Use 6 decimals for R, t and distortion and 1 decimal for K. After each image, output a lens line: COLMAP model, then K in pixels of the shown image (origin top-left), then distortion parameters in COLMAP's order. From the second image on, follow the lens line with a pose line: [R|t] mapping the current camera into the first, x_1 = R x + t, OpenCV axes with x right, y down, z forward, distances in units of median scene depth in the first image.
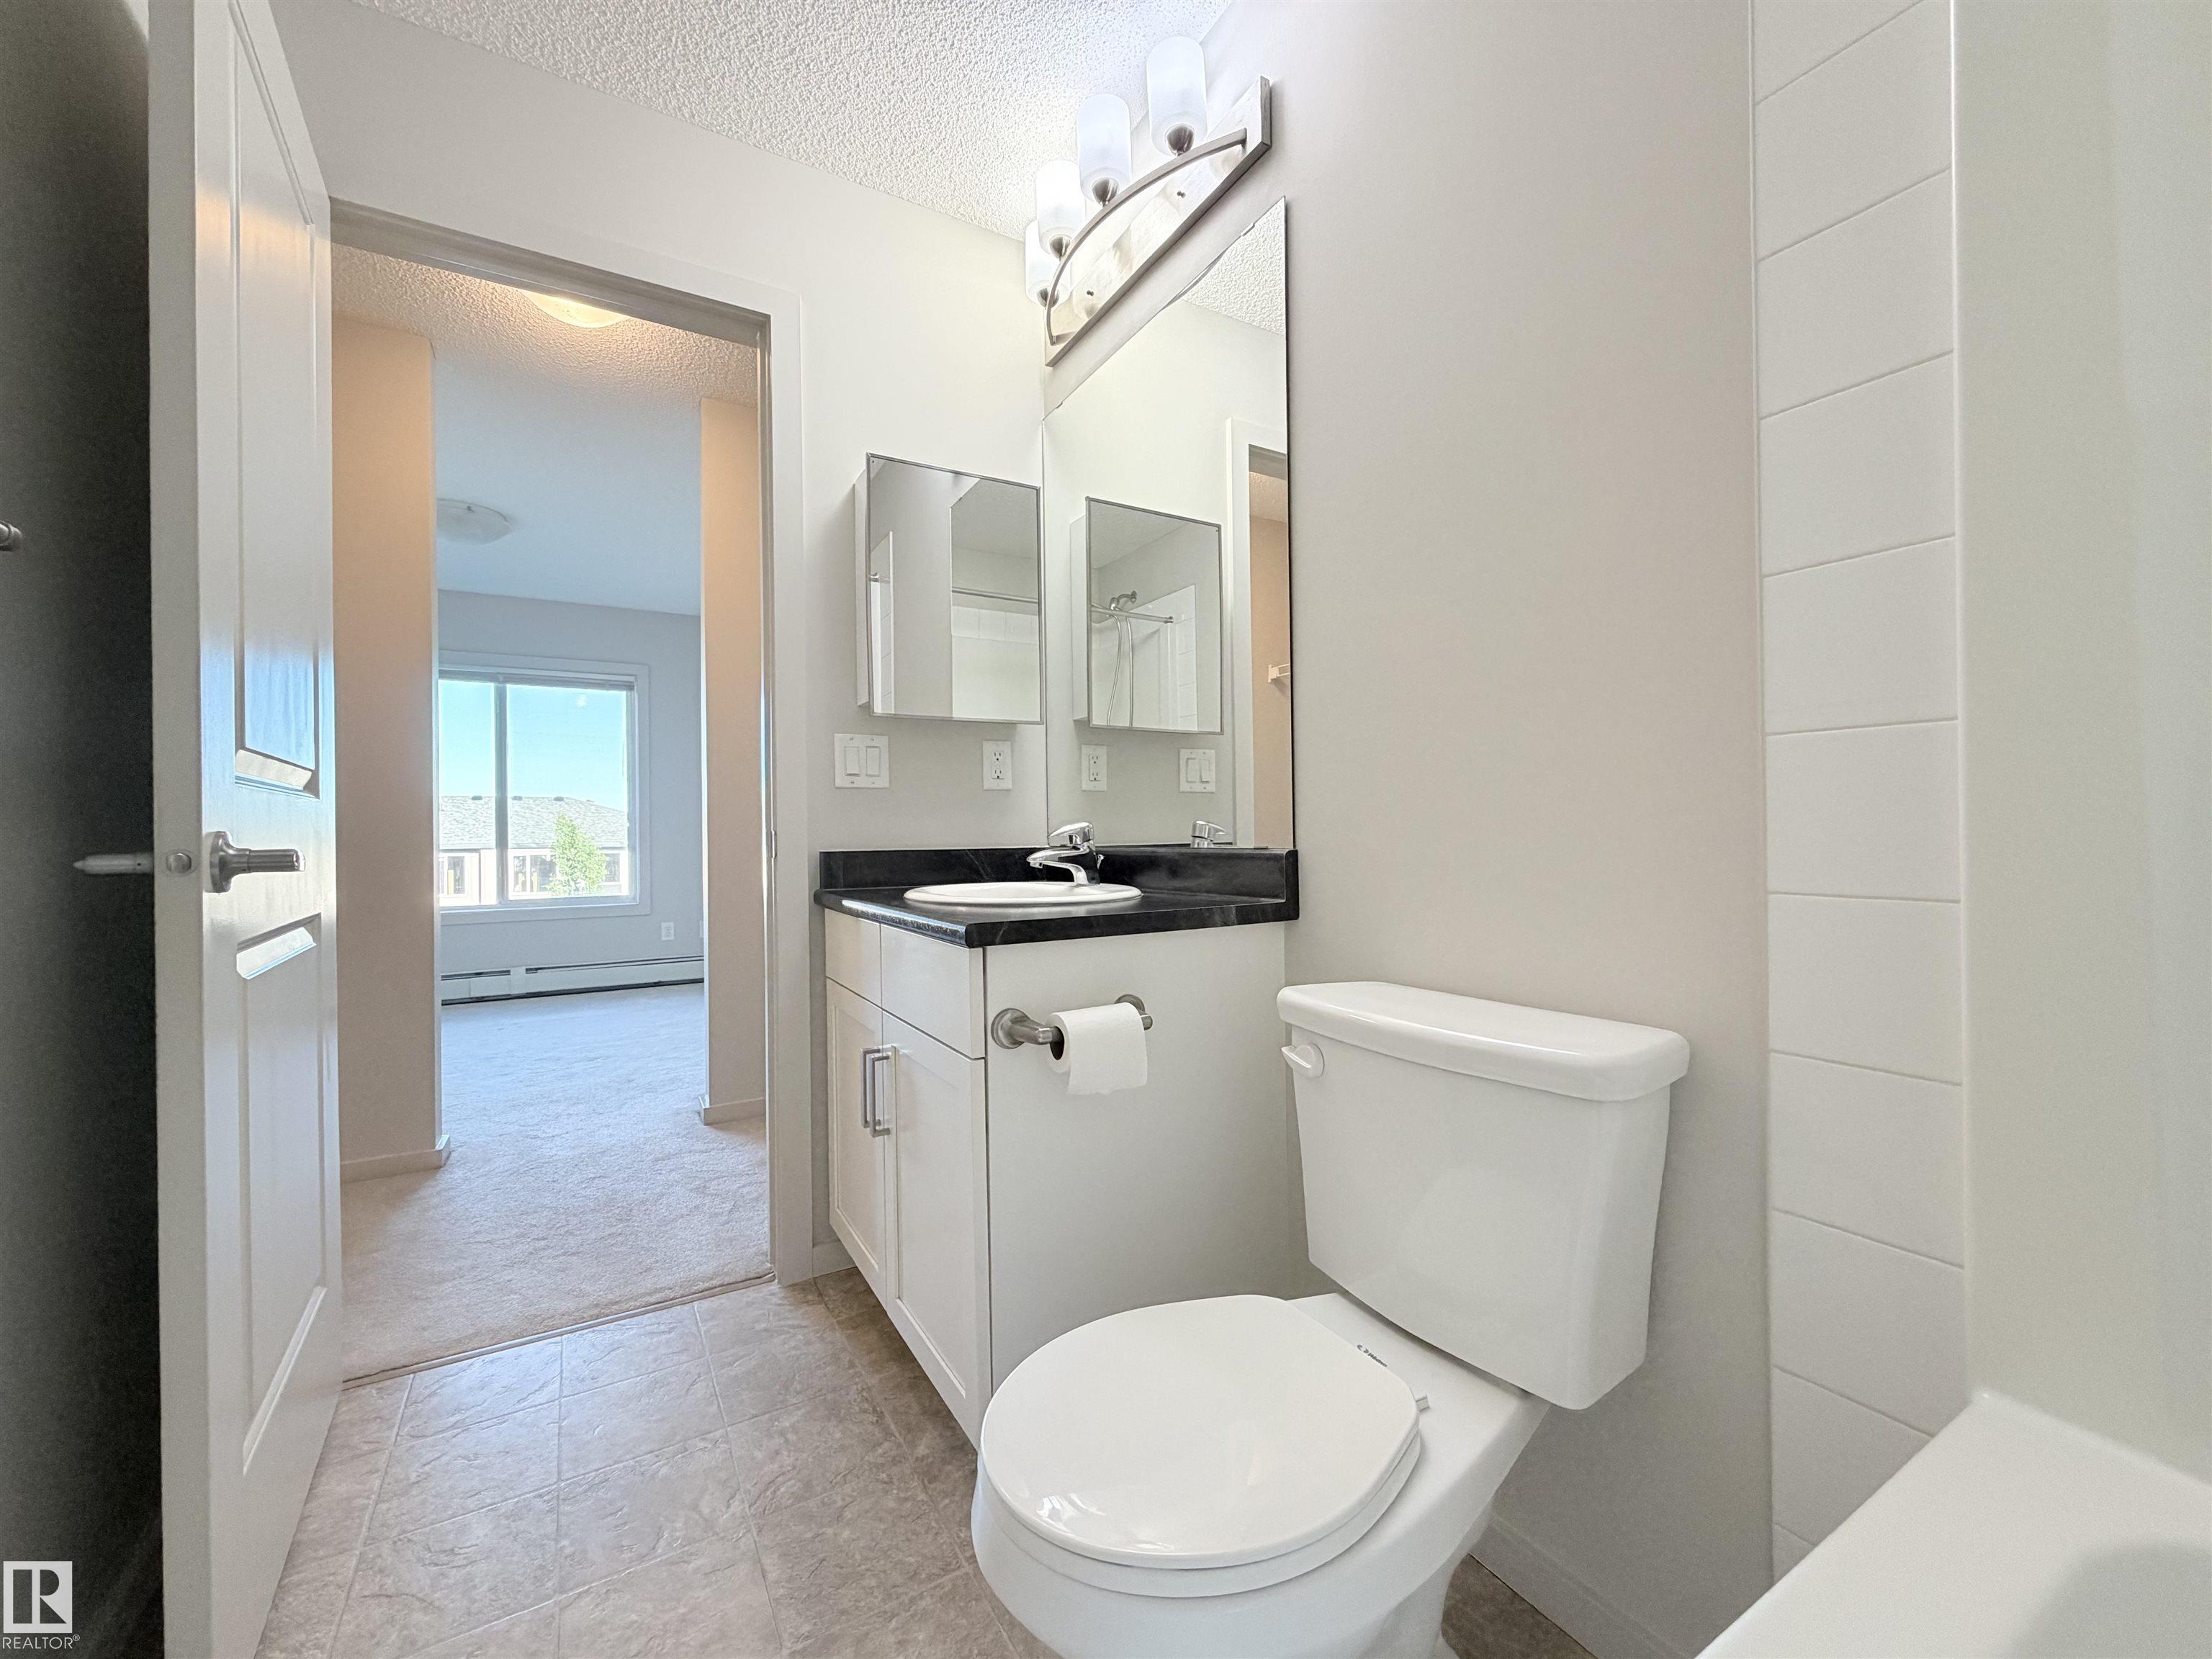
lens RADIAL K [[886.8, 0, 1100.4], [0, 886.8, 830.9], [0, 0, 1]] dist [0.000502, -0.000042]
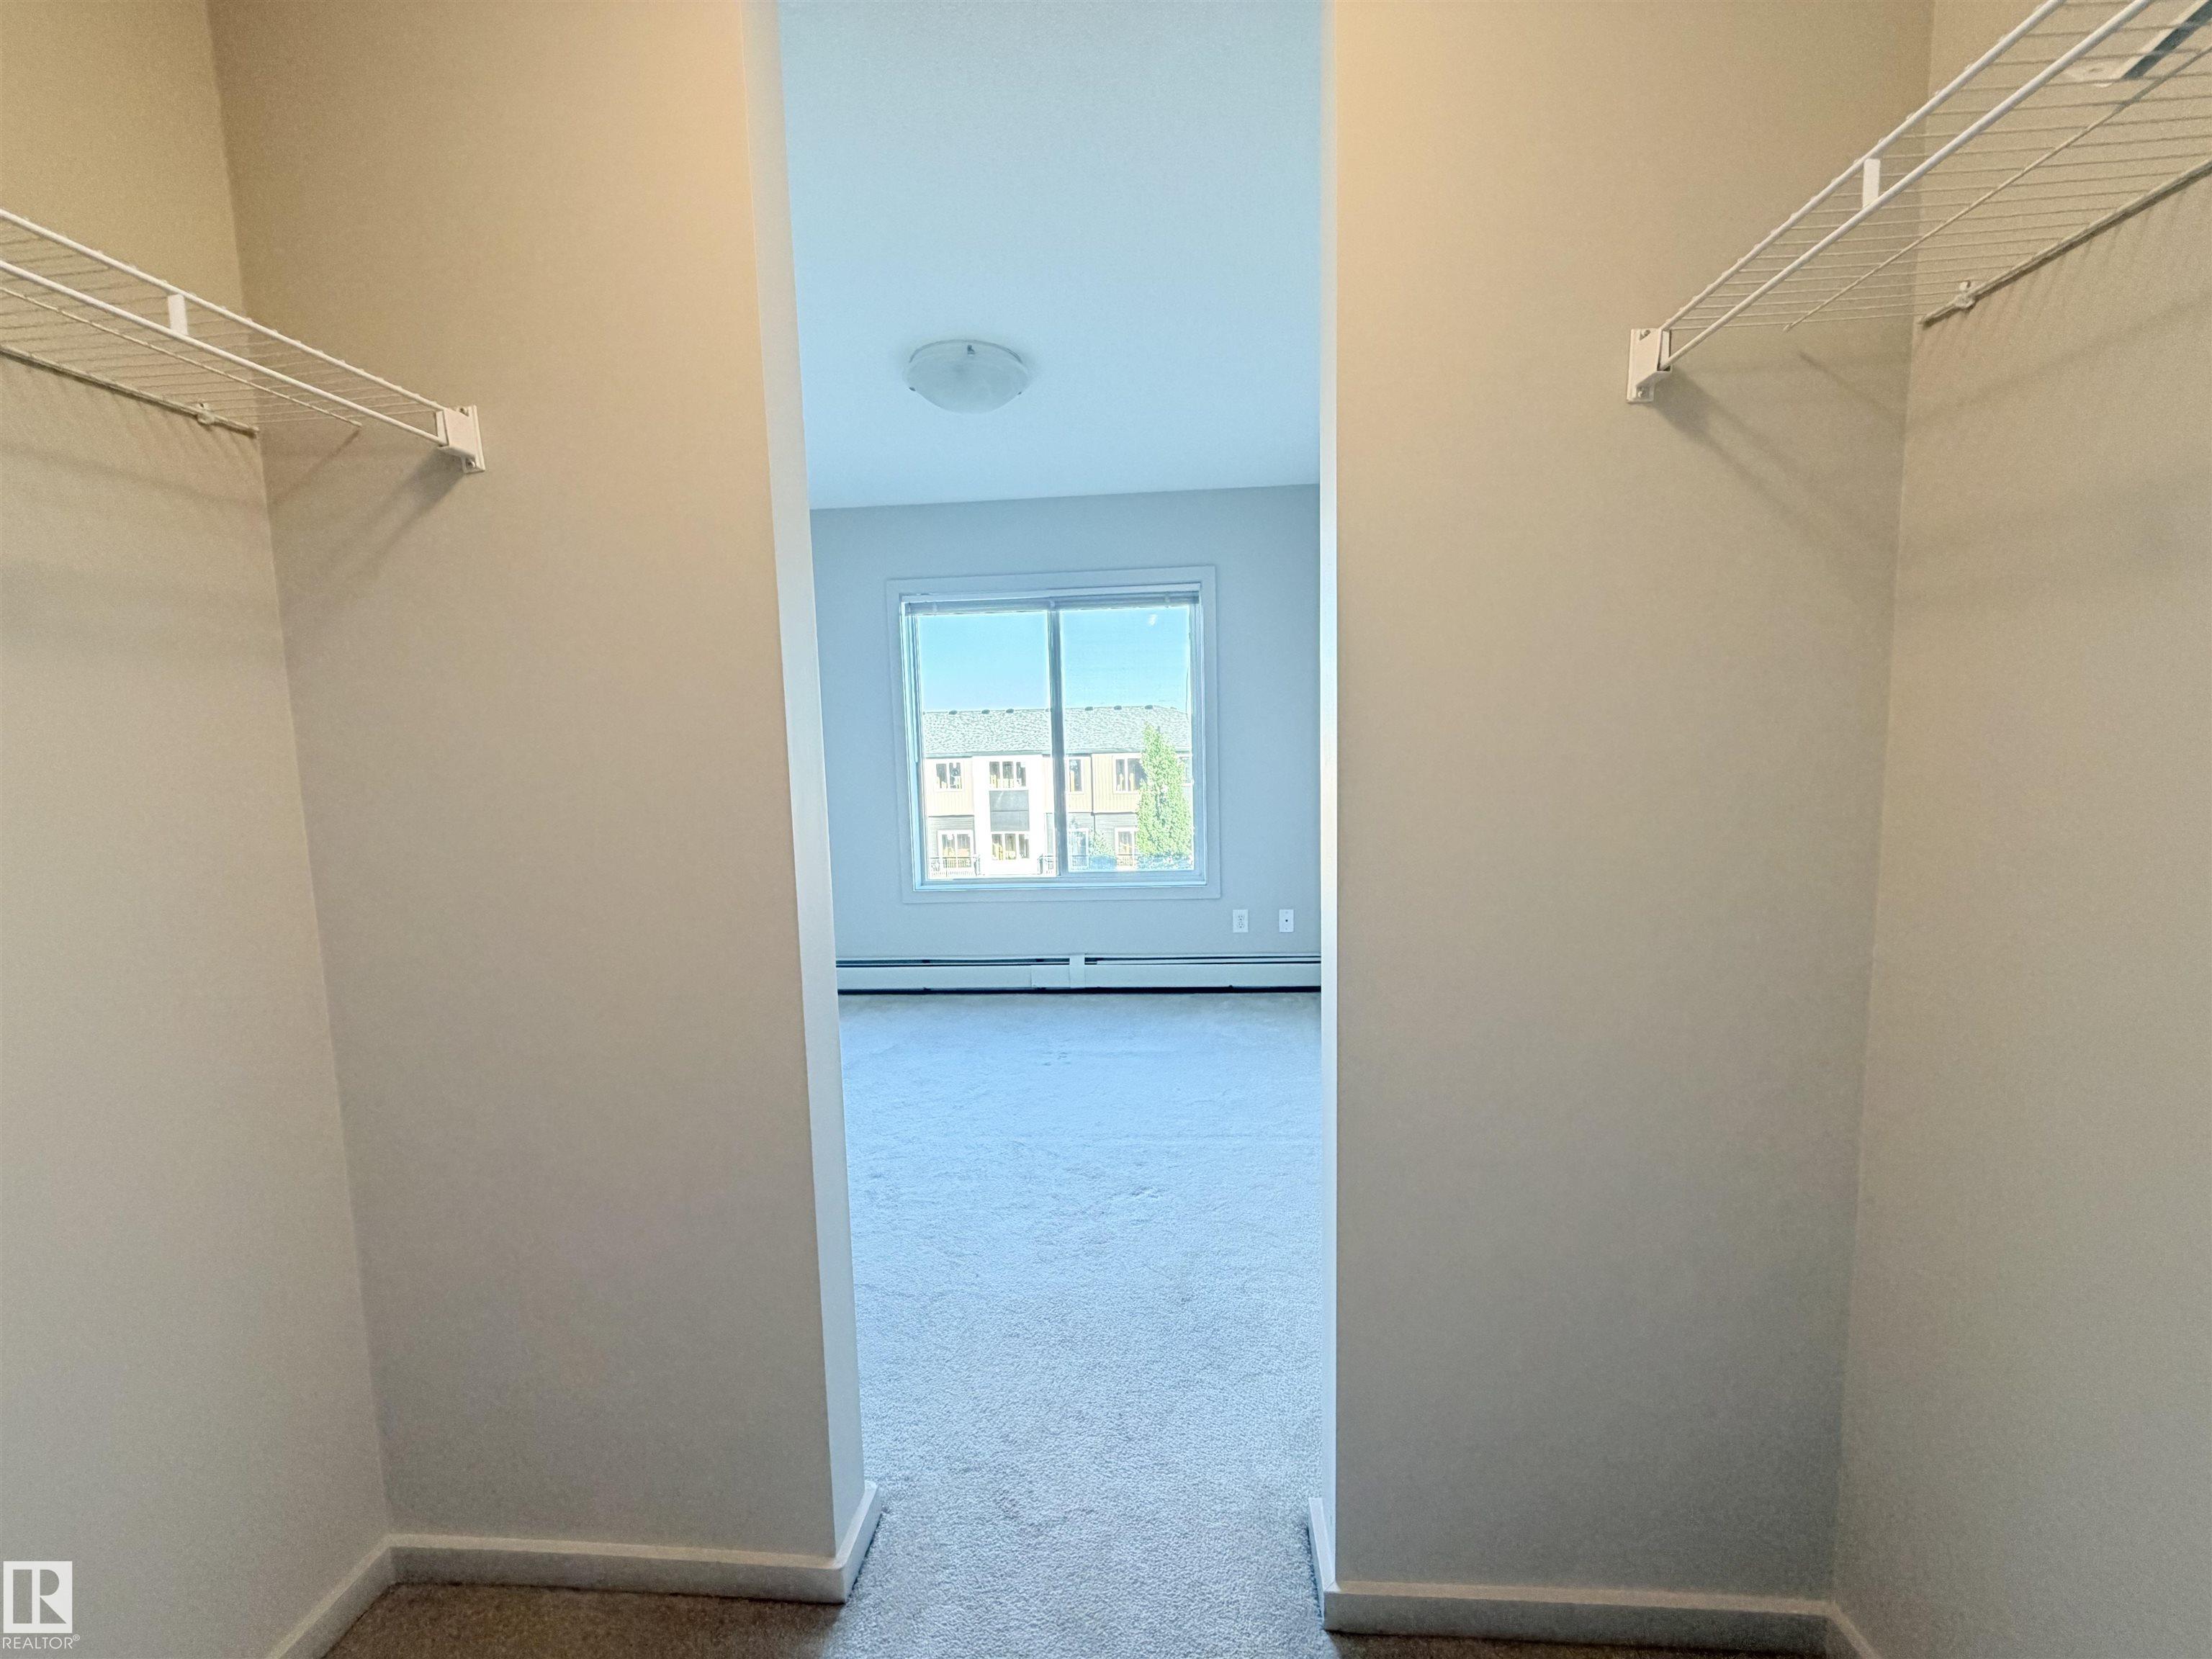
lens RADIAL K [[885.8, 0, 1100.4], [0, 885.8, 831.4], [0, 0, 1]] dist [0.000353, 0.000116]
pose [[0.821922, 0.047322, -0.567631, -0.170699], [0.019752, 0.993576, 0.111433, -0.054400], [0.569258, -0.102801, 0.815707, 0.343963]]
